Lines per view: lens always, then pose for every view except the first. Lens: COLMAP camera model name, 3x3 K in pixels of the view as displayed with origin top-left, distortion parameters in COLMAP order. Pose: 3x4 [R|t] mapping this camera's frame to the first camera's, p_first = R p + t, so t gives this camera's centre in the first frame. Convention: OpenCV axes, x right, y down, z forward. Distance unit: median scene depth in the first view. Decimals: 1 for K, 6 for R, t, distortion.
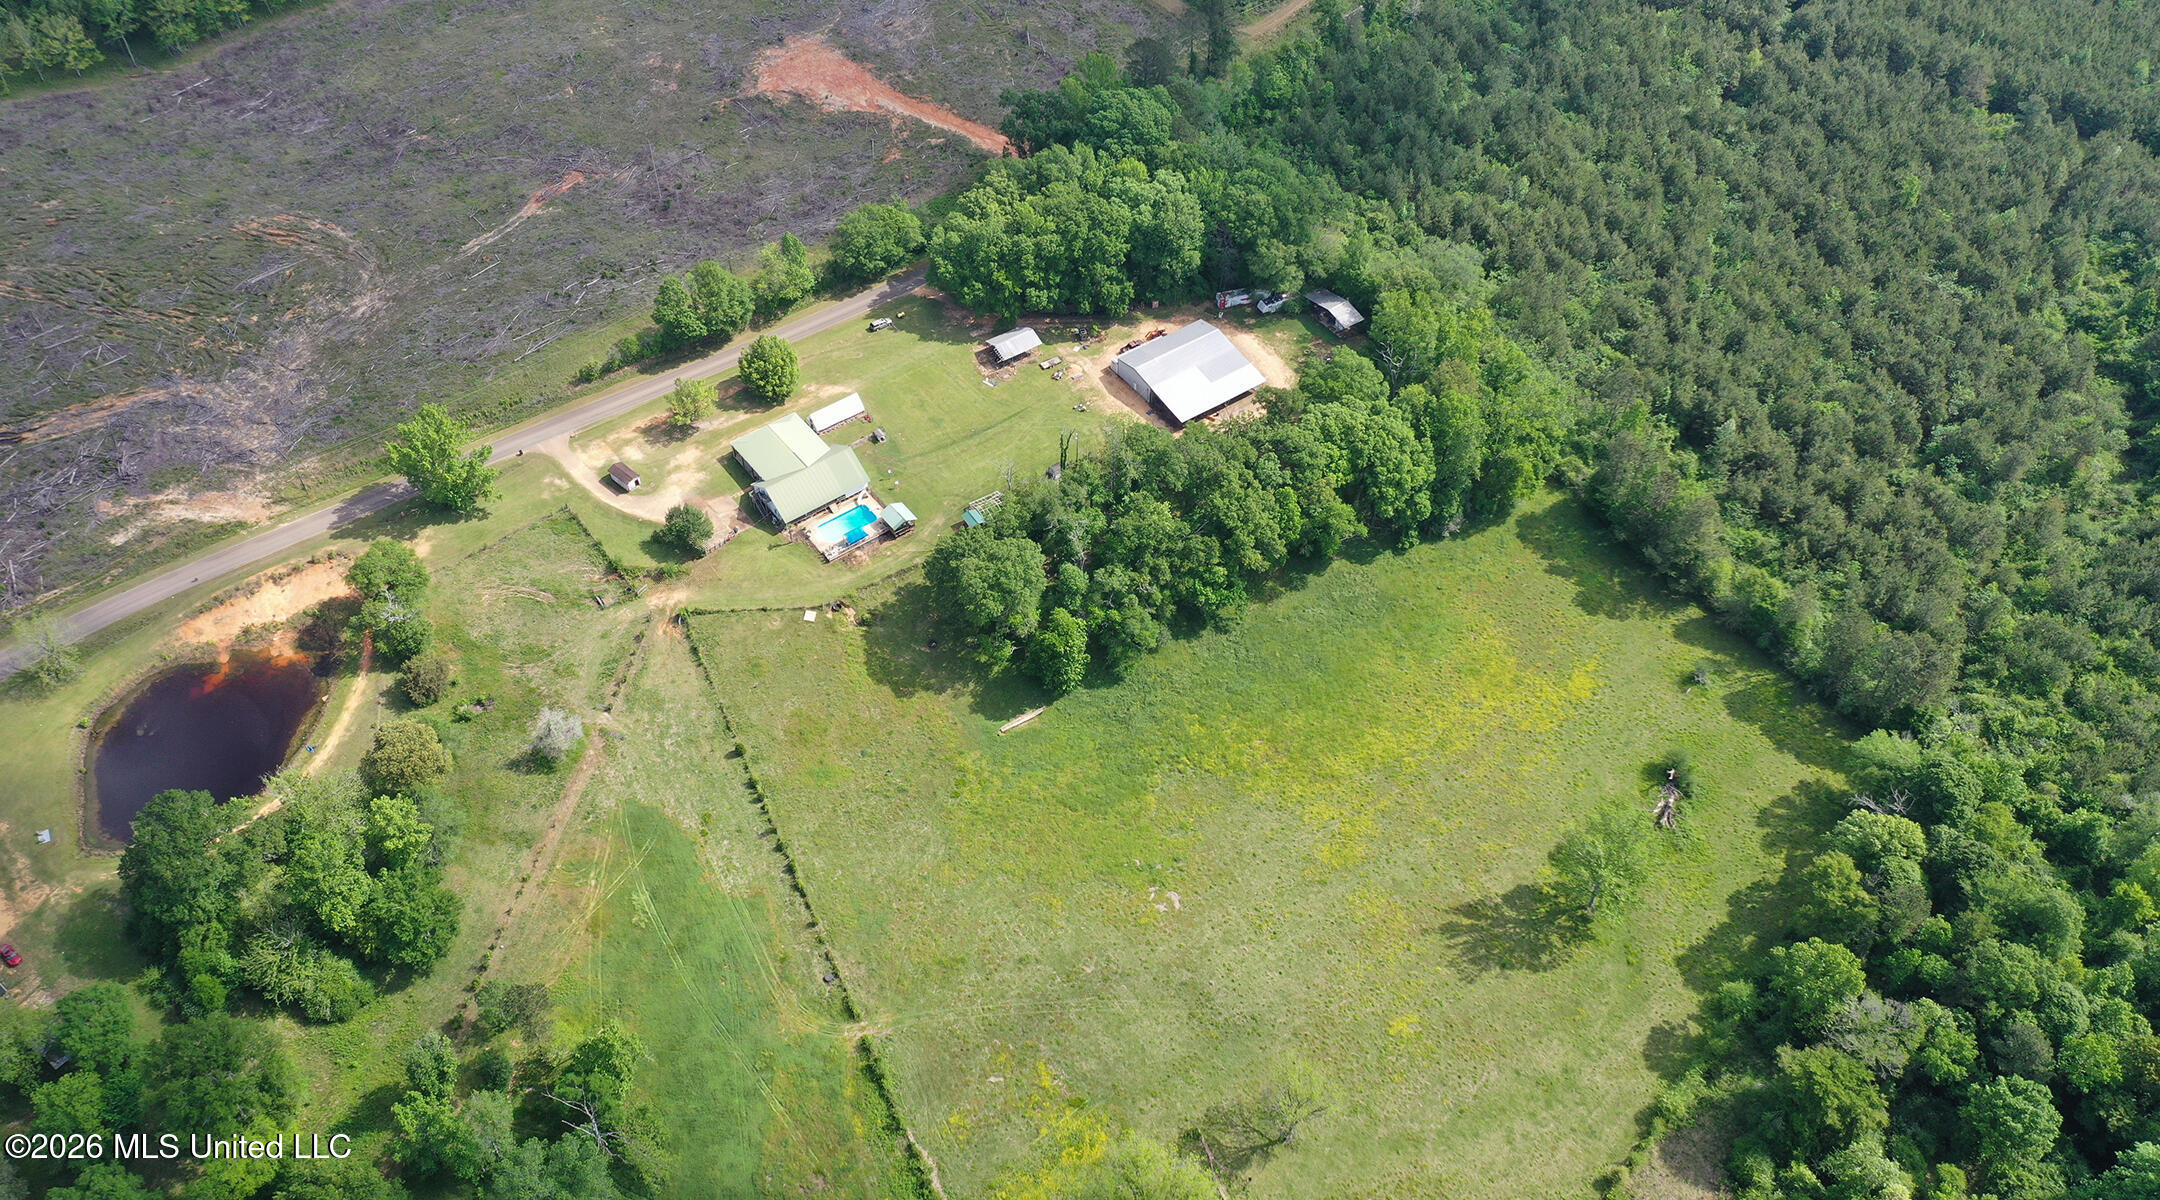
lens RADIAL K [[1741.6, 0, 1080.0], [0, 1741.6, 600.0], [0, 0, 1]] dist [-0.004617, -0.007959]
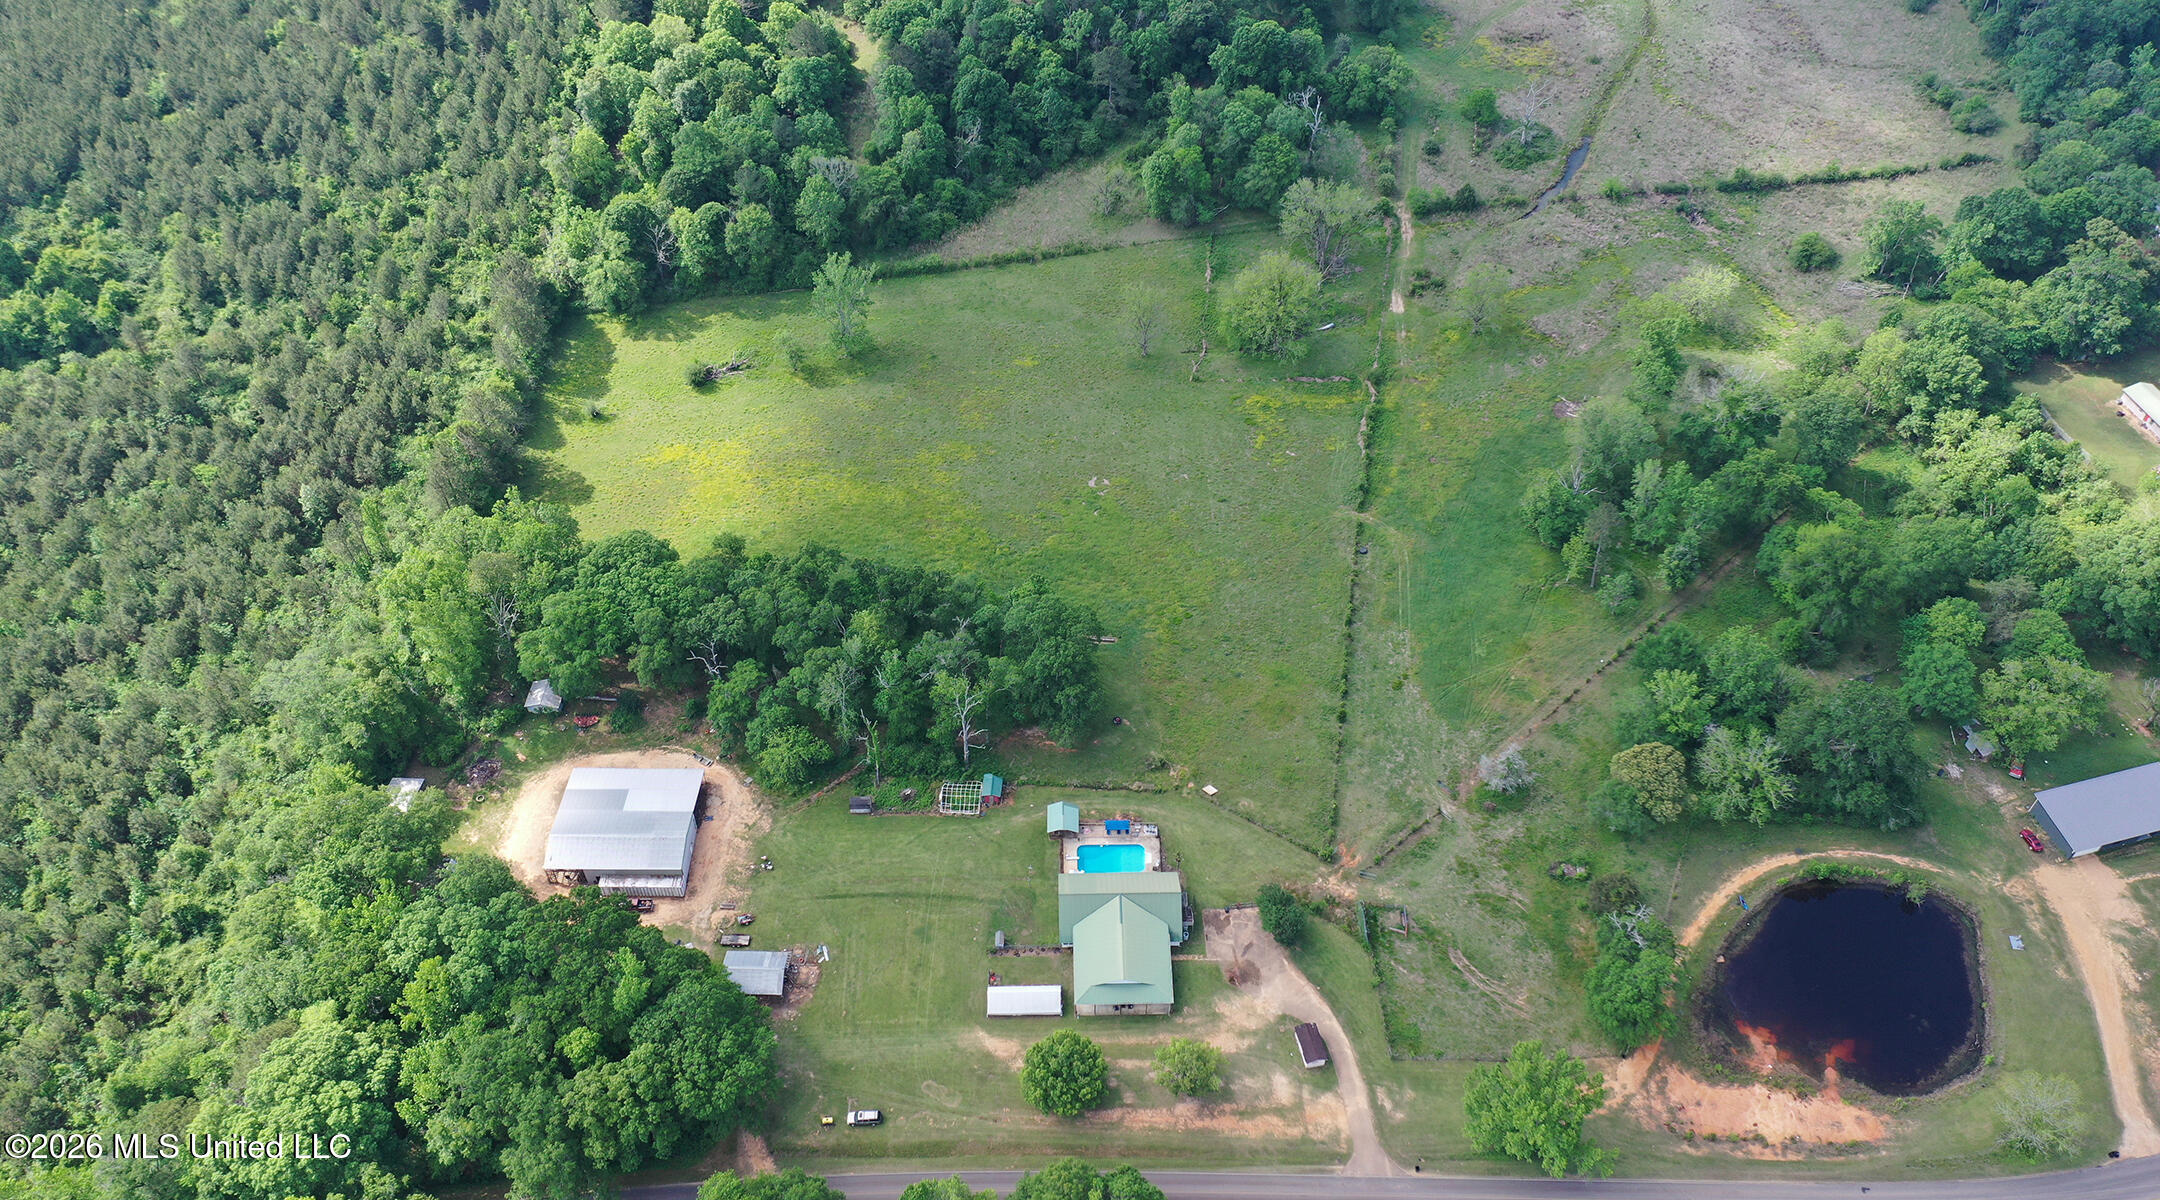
lens RADIAL K [[1741.6, 0, 1080.0], [0, 1741.6, 600.0], [0, 0, 1]] dist [-0.004617, -0.007959]
pose [[-0.811462, -0.431238, 0.394415, -0.427019], [0.420964, 0.036810, 0.906330, -0.878114], [-0.405362, 0.901487, 0.151666, 0.806769]]
